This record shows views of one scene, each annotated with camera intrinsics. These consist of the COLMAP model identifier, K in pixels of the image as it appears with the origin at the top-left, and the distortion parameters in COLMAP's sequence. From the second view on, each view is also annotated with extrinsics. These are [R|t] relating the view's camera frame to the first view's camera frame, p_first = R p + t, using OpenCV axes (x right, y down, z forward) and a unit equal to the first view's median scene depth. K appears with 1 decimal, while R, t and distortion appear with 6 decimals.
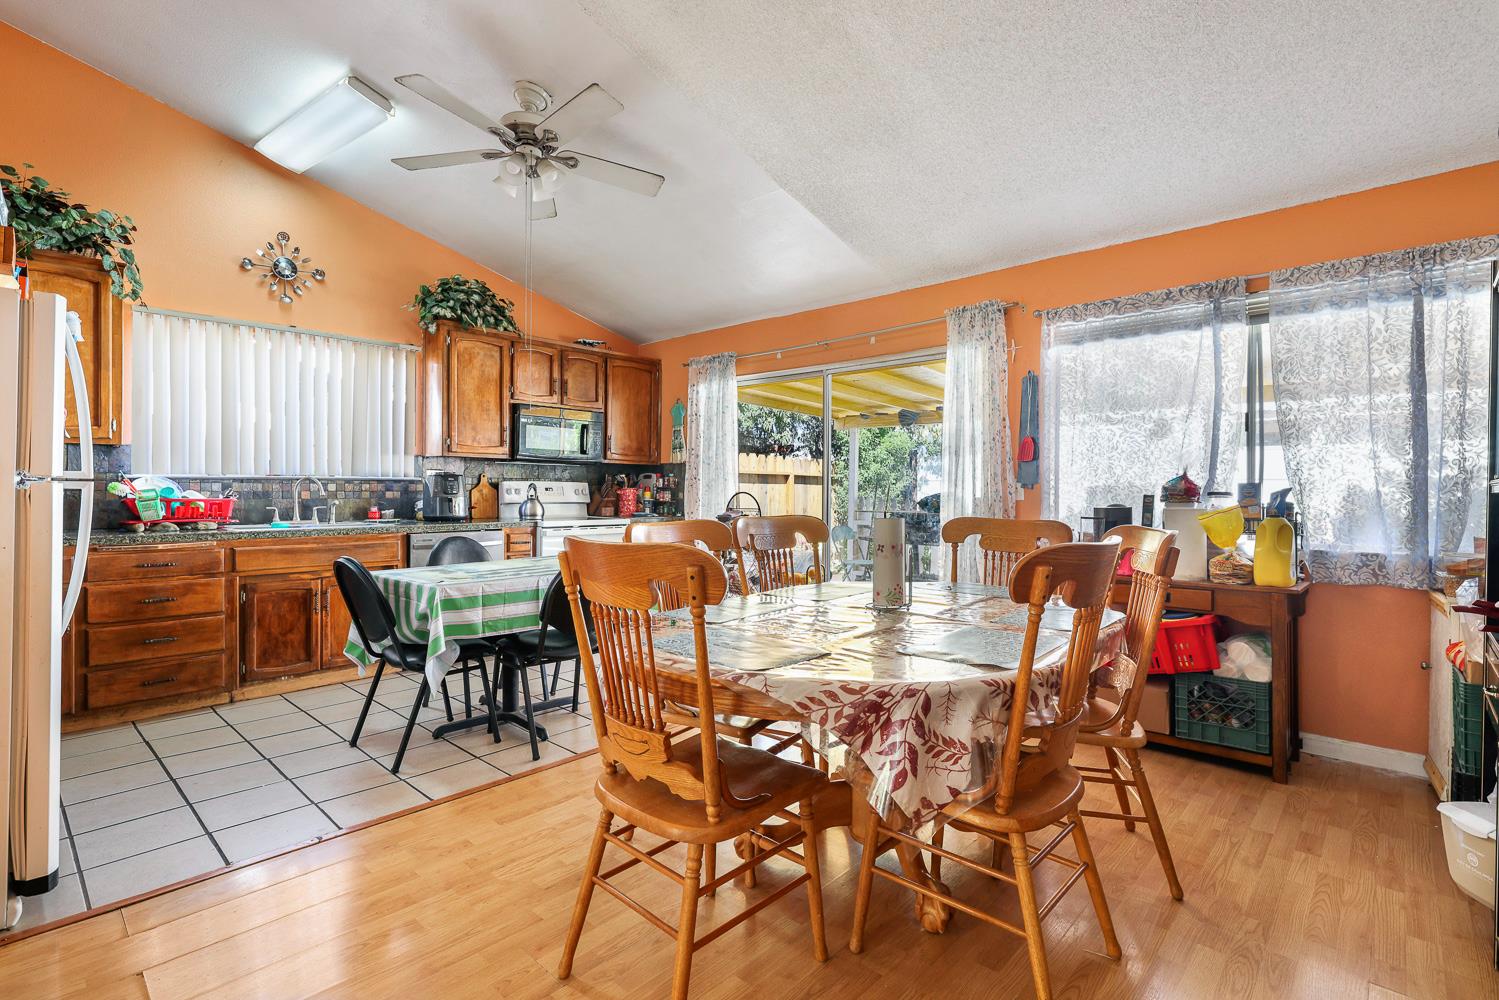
lens RADIAL K [[704.9, 0, 751.1], [0, 704.9, 493.8], [0, 0, 1]] dist [-0.000338, 0.000248]
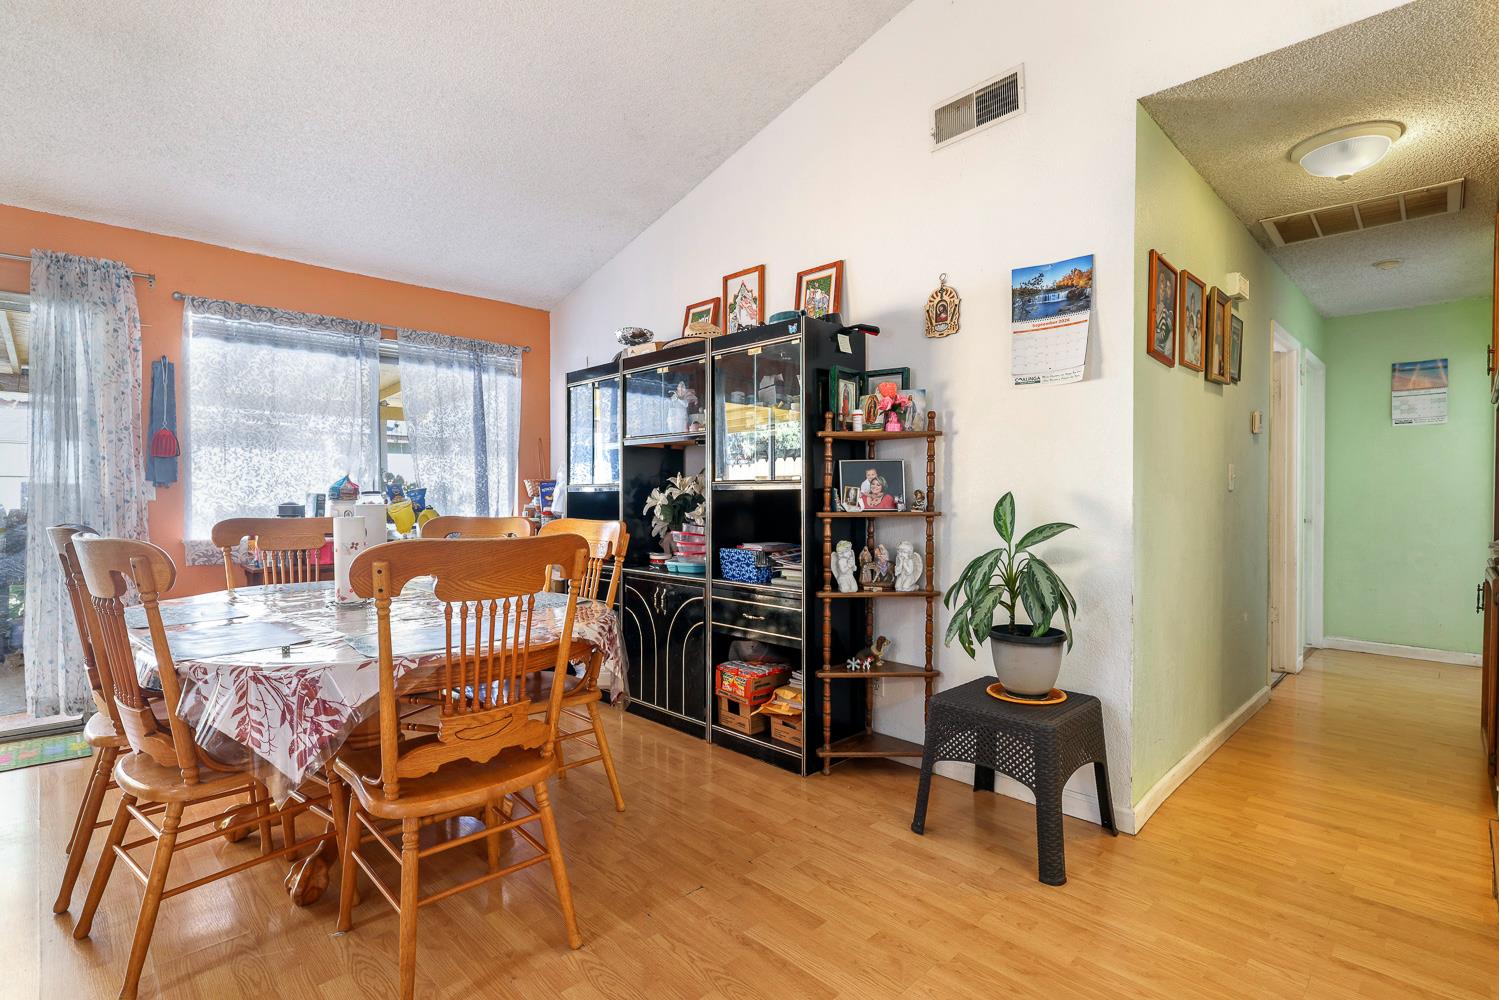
lens RADIAL K [[713.5, 0, 748.3], [0, 713.5, 503.4], [0, 0, 1]] dist [-0.000990, 0.000453]
pose [[0.045422, -0.016798, 0.998827, -0.439562], [0.002221, 0.999858, 0.016714, -0.000638], [-0.998965, 0.001460, 0.045452, 0.200022]]
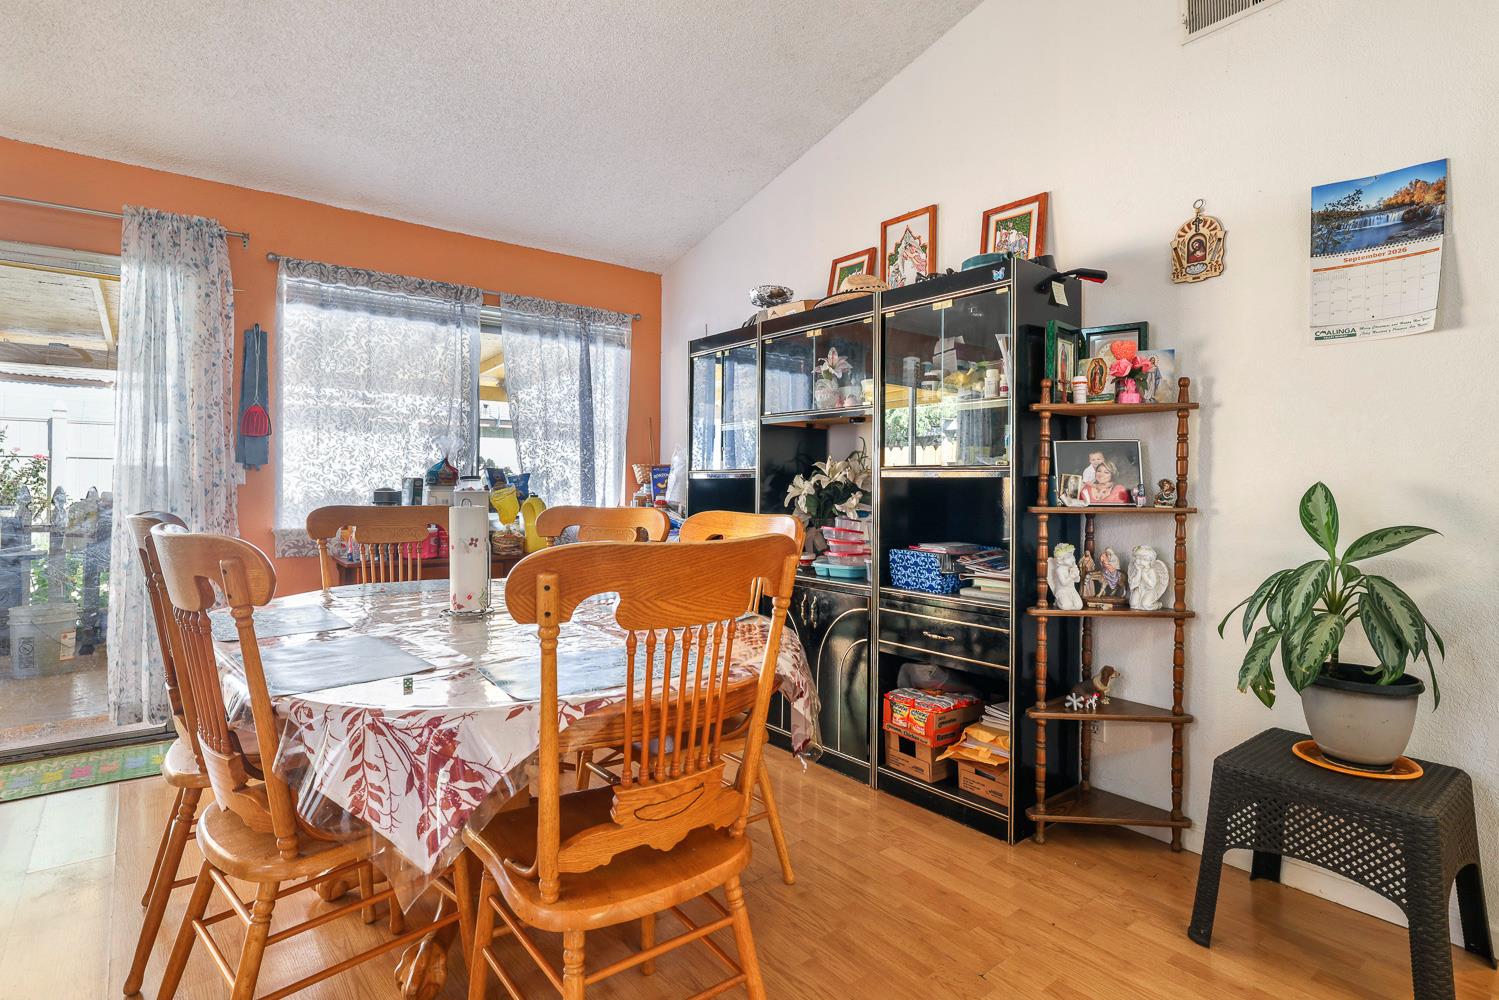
lens RADIAL K [[757.5, 0, 753.9], [0, 757.5, 483.4], [0, 0, 1]] dist [-0.000379, -0.000166]
pose [[0.143214, -0.003848, 0.989684, -0.350009], [-0.005862, 0.999972, 0.004736, 0.000373], [-0.989674, -0.006480, 0.143187, 0.286594]]
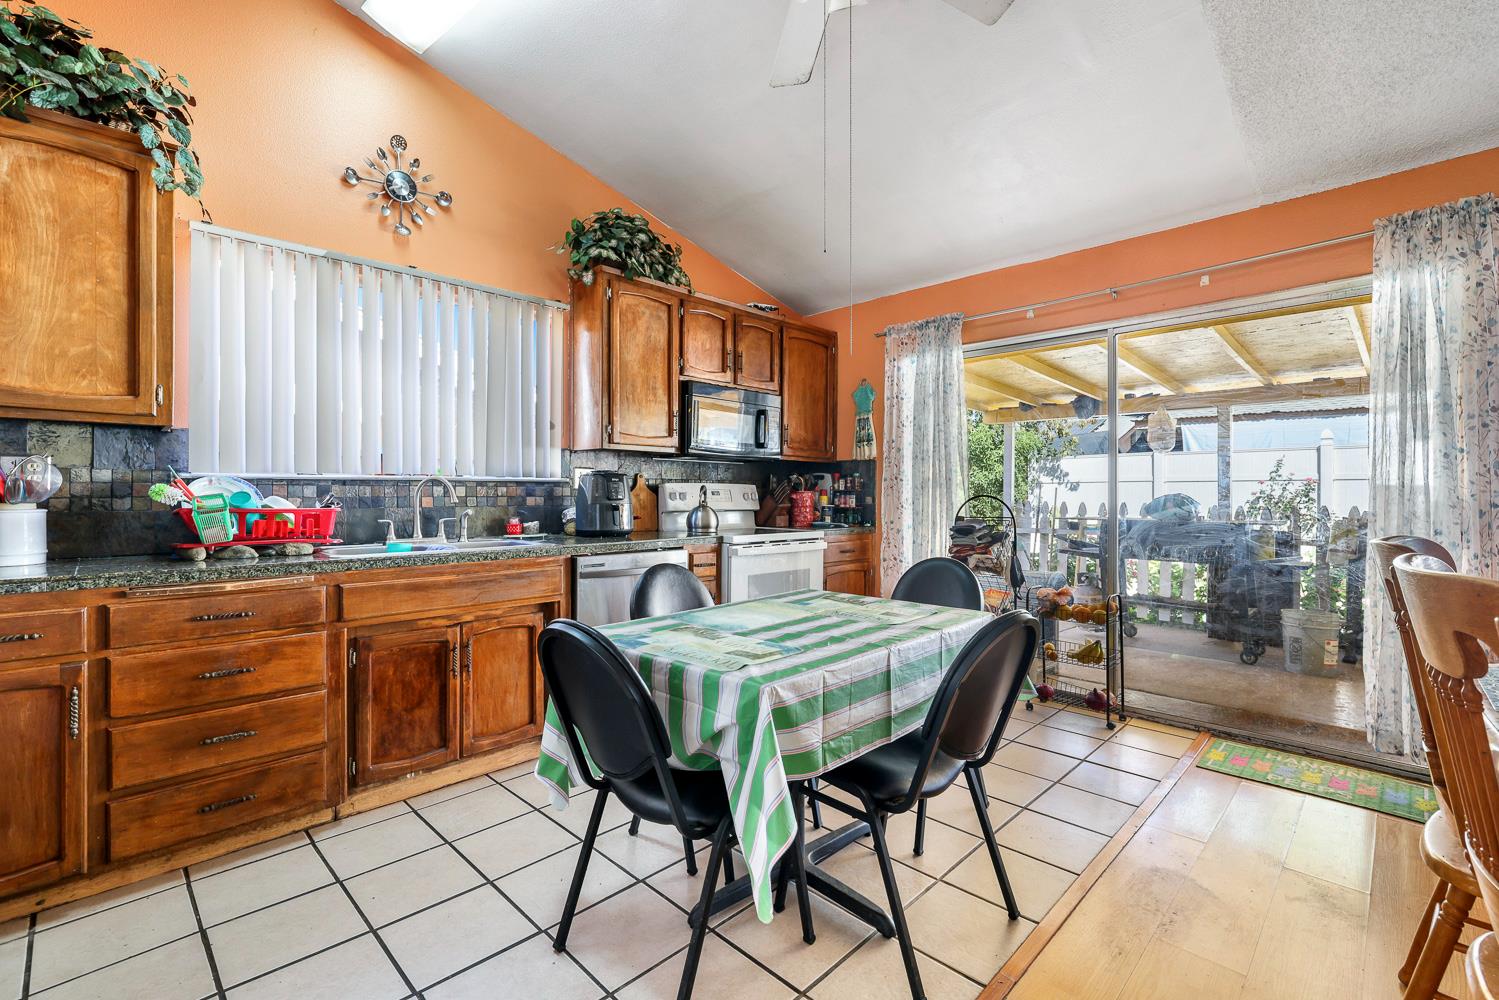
lens RADIAL K [[659.4, 0, 751.4], [0, 659.4, 494.0], [0, 0, 1]] dist [0.000893, -0.000100]
pose [[0.999265, -0.005431, -0.037953, -0.283161], [0.005158, 0.999960, -0.007284, -0.000090], [0.037991, 0.007083, 0.999253, 0.347168]]
